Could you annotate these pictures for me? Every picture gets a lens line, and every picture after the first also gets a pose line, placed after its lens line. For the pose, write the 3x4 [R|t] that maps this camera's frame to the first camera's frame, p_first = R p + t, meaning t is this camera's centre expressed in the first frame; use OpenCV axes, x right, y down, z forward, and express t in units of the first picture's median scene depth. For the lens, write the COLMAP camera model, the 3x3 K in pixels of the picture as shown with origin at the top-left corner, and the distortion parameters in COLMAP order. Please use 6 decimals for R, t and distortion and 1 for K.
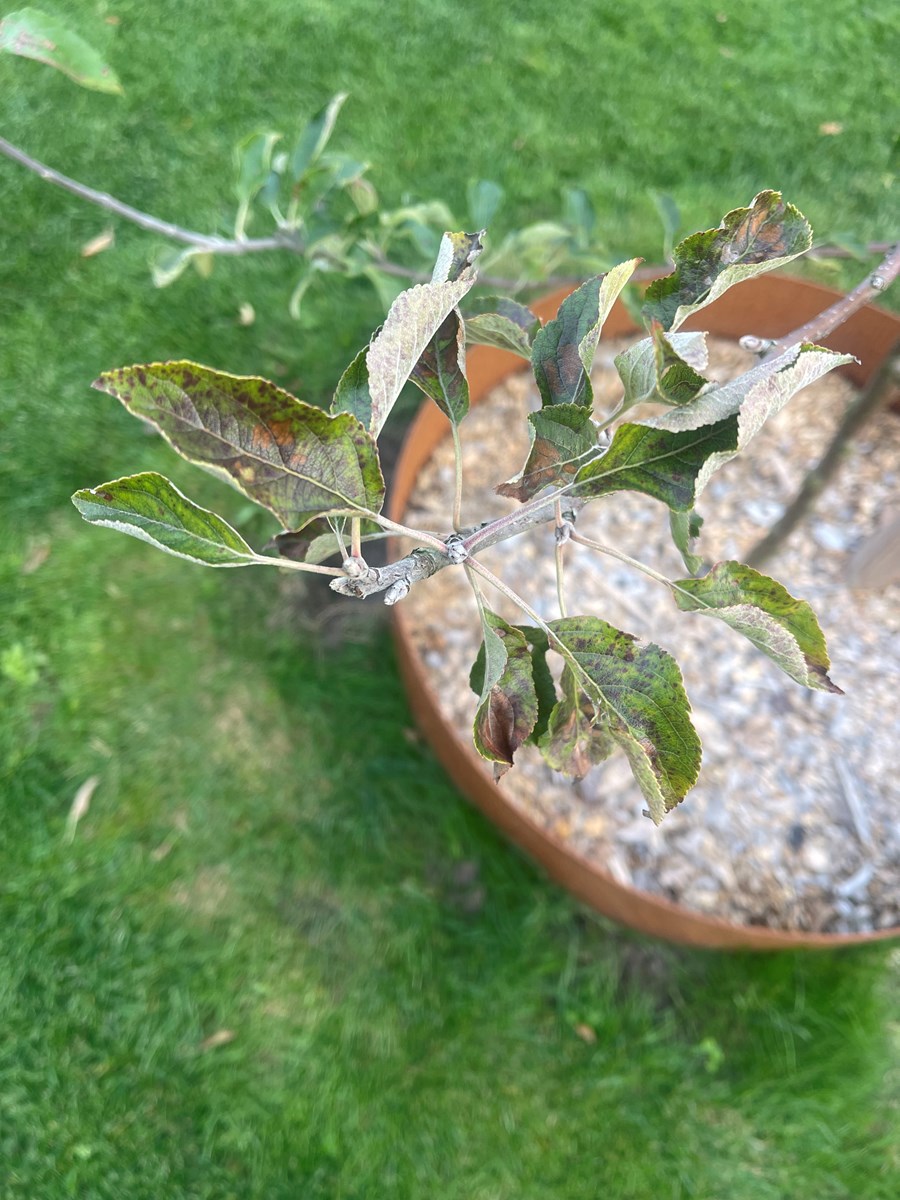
lens RADIAL K [[904.6, 0, 450.0], [0, 904.6, 600.0], [0, 0, 1]] dist [0.003952, -0.004439]
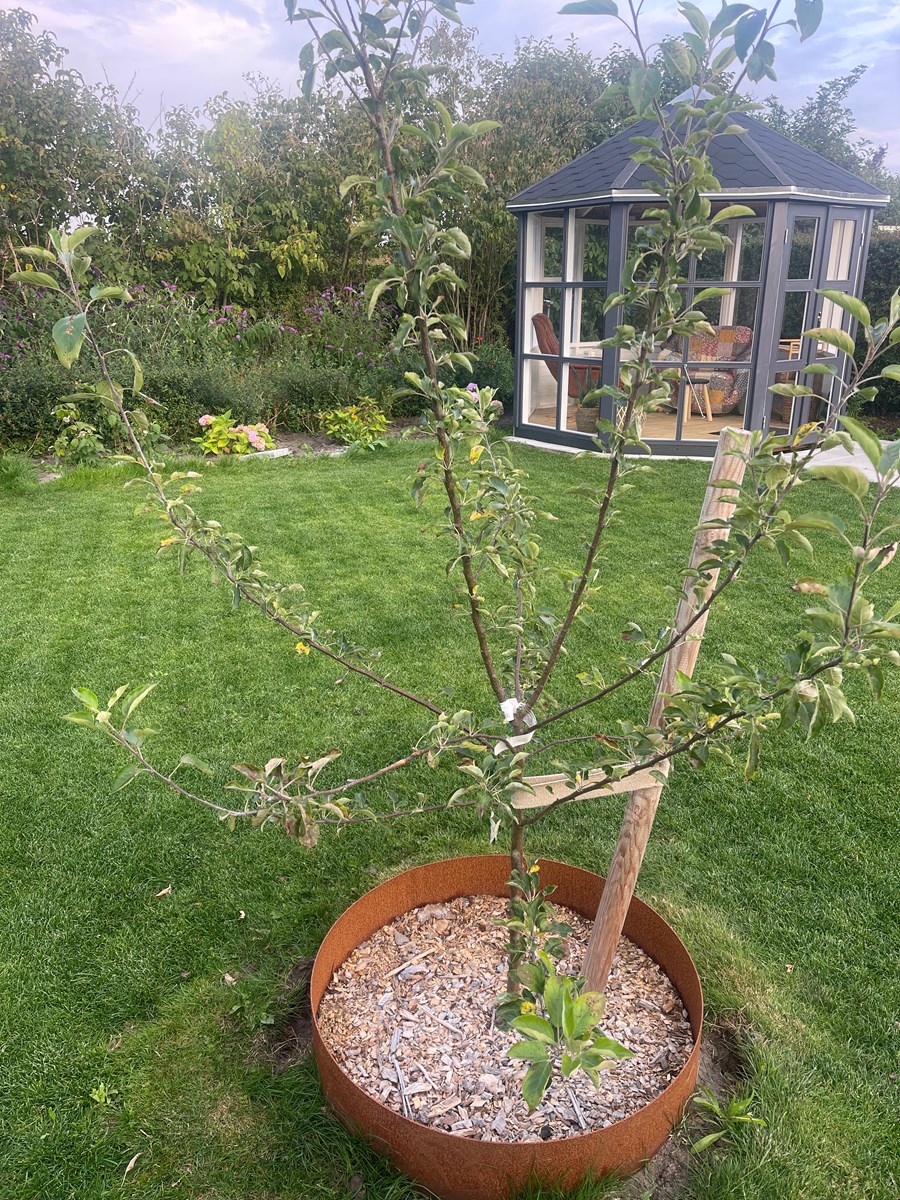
lens RADIAL K [[904.6, 0, 450.0], [0, 904.6, 600.0], [0, 0, 1]] dist [0.003952, -0.004439]
pose [[0.994067, -0.097906, 0.047391, 0.198412], [0.102466, 0.696694, -0.710013, 0.688339], [0.036497, 0.710656, 0.702592, -0.852785]]
